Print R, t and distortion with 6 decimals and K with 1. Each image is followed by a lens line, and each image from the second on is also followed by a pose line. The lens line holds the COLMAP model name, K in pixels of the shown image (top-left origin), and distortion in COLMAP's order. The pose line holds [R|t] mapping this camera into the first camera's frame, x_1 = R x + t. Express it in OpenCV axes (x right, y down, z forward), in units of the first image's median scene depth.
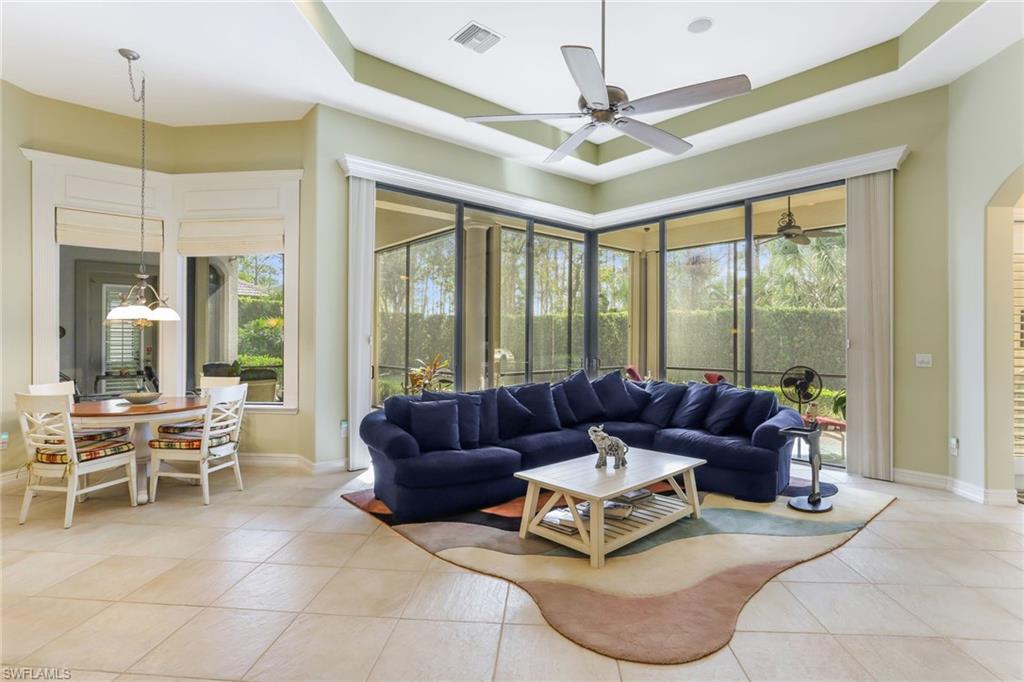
lens RADIAL K [[507.0, 0, 514.3], [0, 507.0, 336.6], [0, 0, 1]] dist [-0.045860, 0.020712]
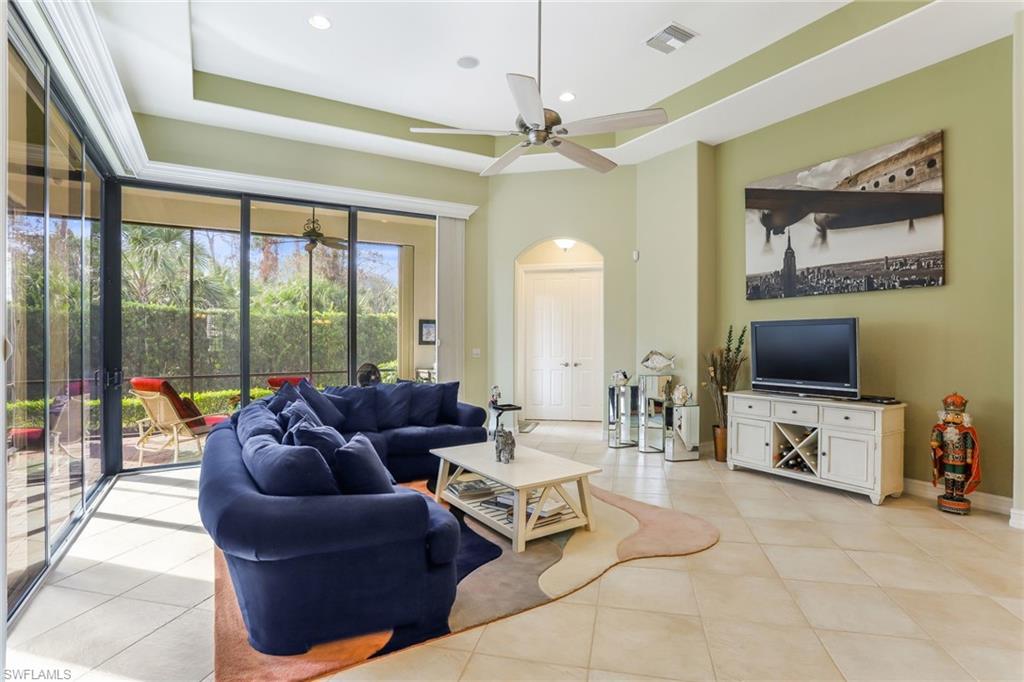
lens RADIAL K [[507.0, 0, 519.8], [0, 507.0, 340.7], [0, 0, 1]] dist [-0.045860, 0.020712]
pose [[0.145200, -0.002834, 0.989398, -0.589869], [0.000200, 0.999996, 0.002835, 0.006550], [-0.989402, -0.000214, 0.145200, 0.569400]]
